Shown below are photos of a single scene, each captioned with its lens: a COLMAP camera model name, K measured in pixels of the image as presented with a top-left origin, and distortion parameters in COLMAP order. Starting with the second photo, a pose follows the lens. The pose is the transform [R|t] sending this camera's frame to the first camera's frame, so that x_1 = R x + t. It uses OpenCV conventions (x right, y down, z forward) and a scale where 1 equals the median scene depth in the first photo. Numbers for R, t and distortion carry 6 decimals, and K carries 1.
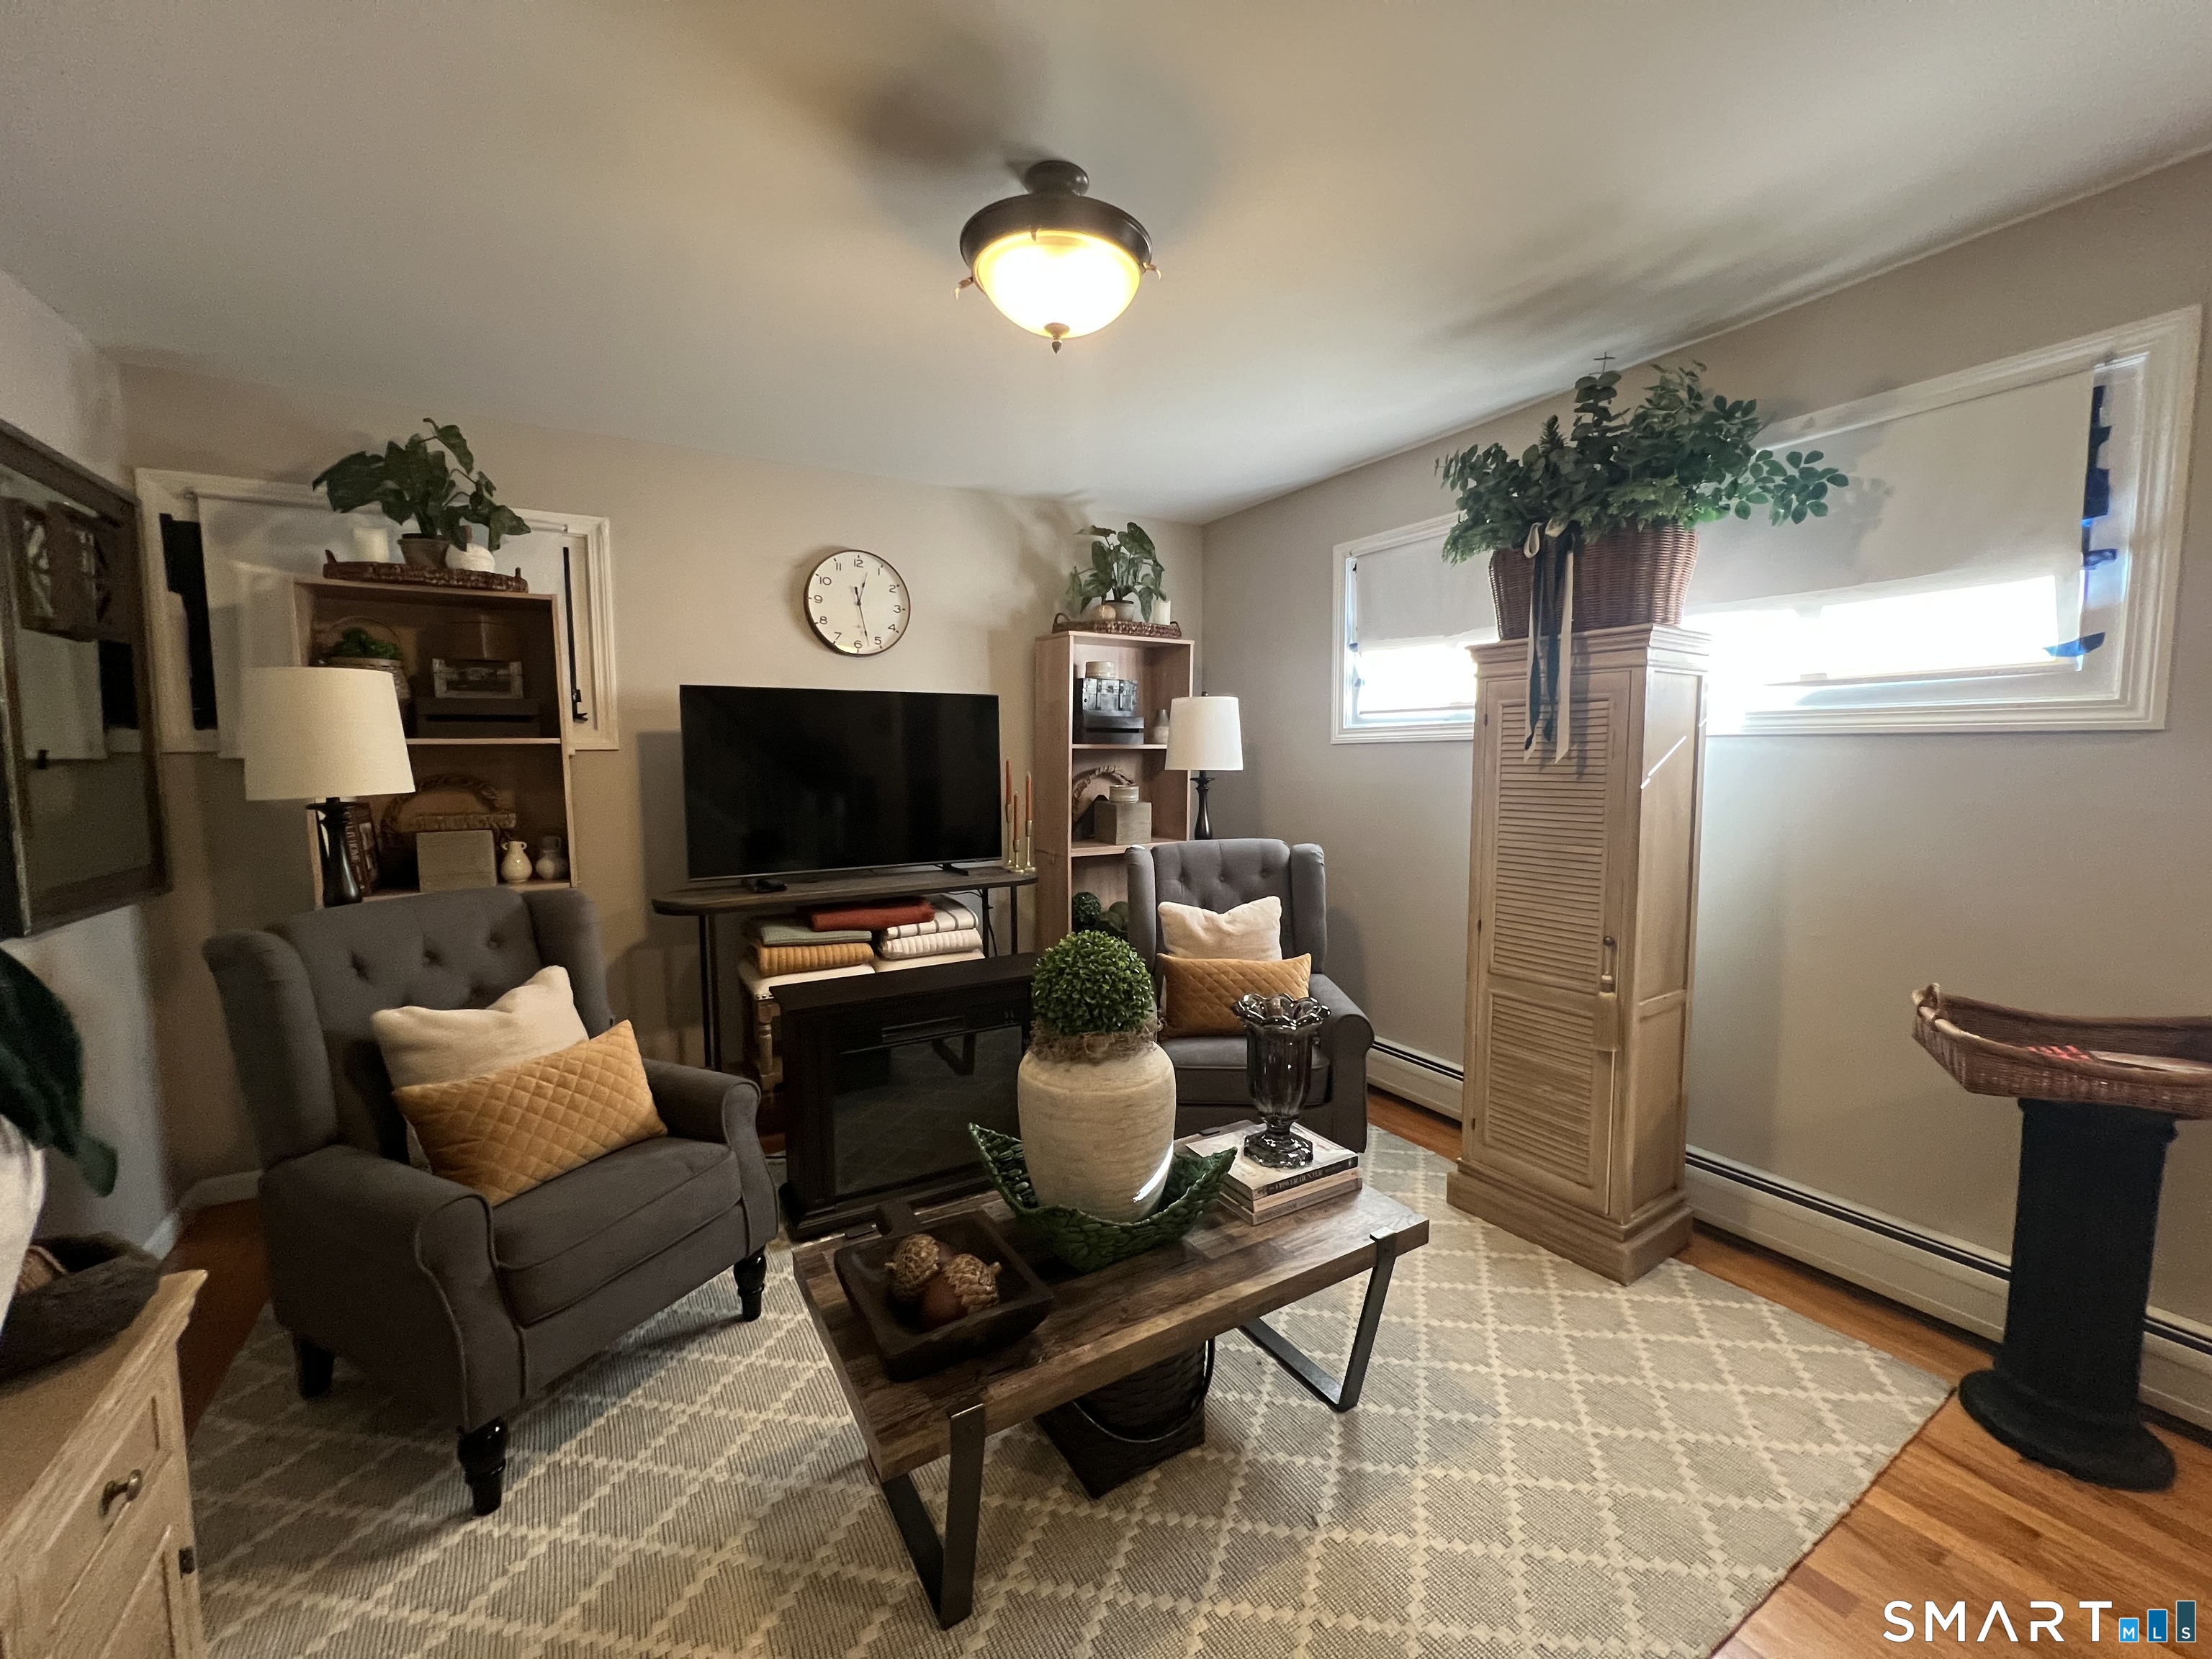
lens RADIAL K [[882.3, 0, 1100.4], [0, 882.3, 827.2], [0, 0, 1]] dist [-0.002945, 0.000014]
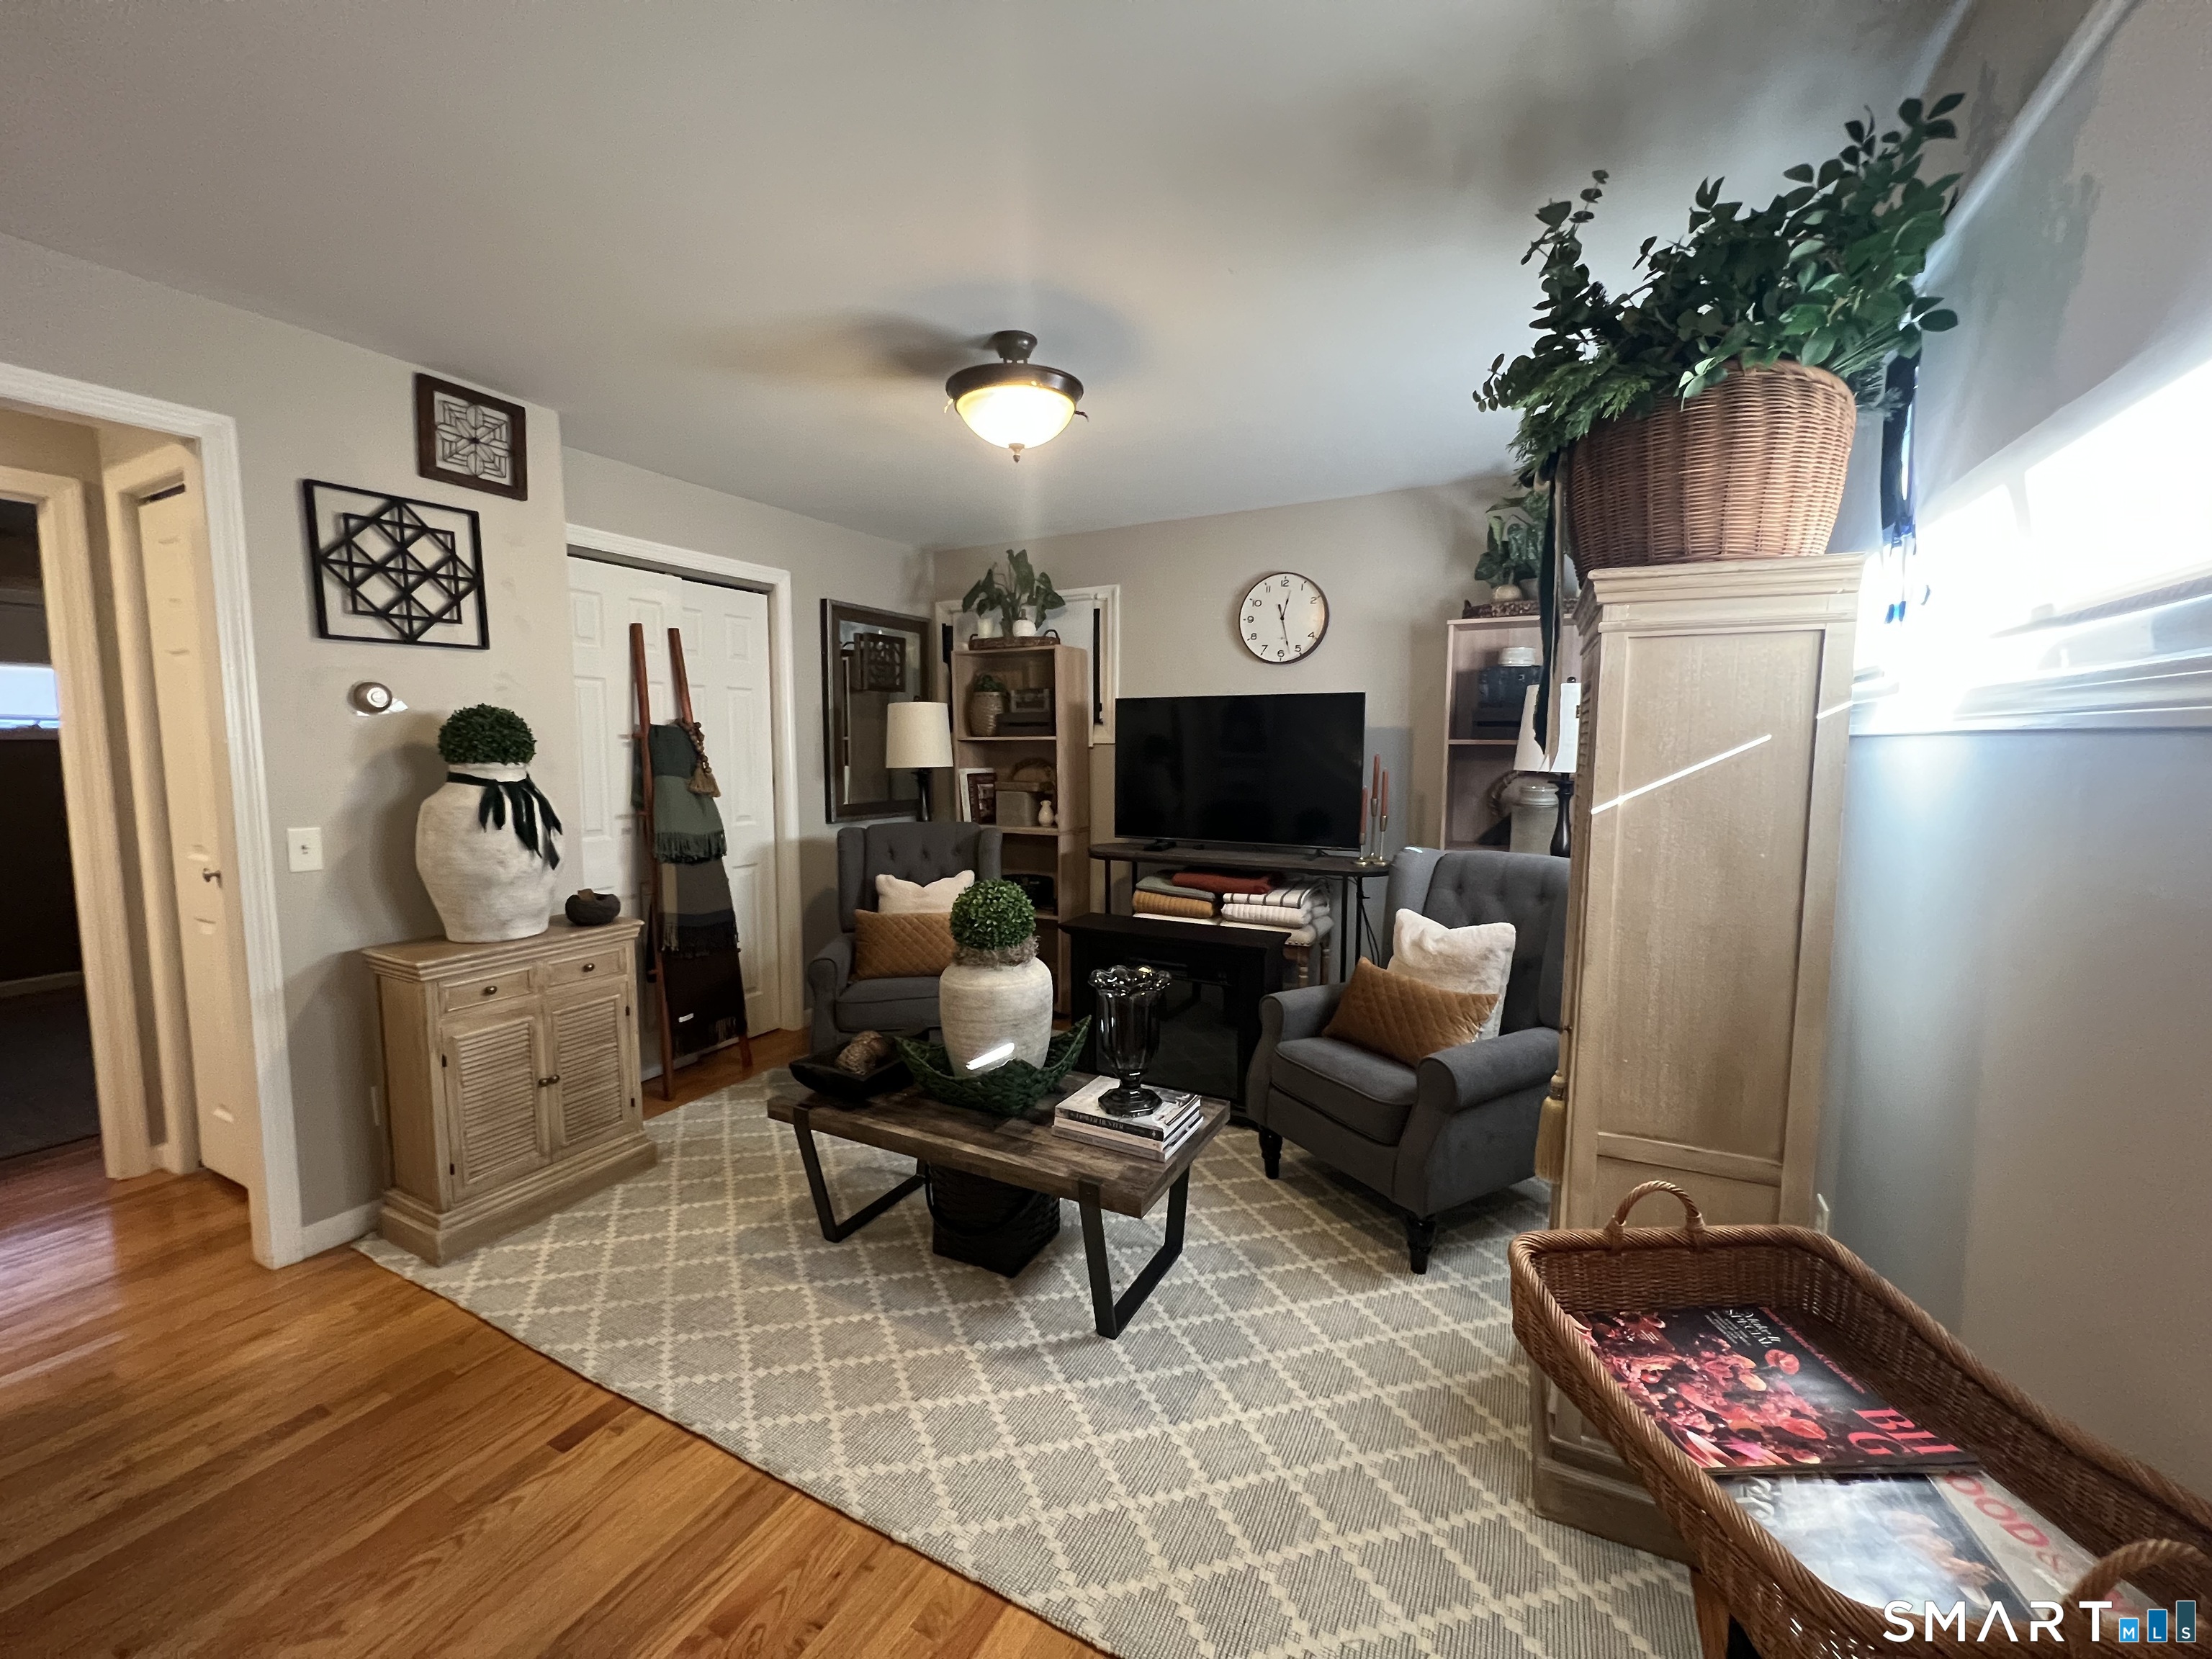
lens RADIAL K [[882.3, 0, 1100.4], [0, 882.3, 827.2], [0, 0, 1]] dist [-0.002945, 0.000014]
pose [[0.519938, 0.087651, -0.849695, 0.937039], [-0.076225, 0.995514, 0.056050, -0.040615], [0.850796, 0.035625, 0.524287, 0.301596]]
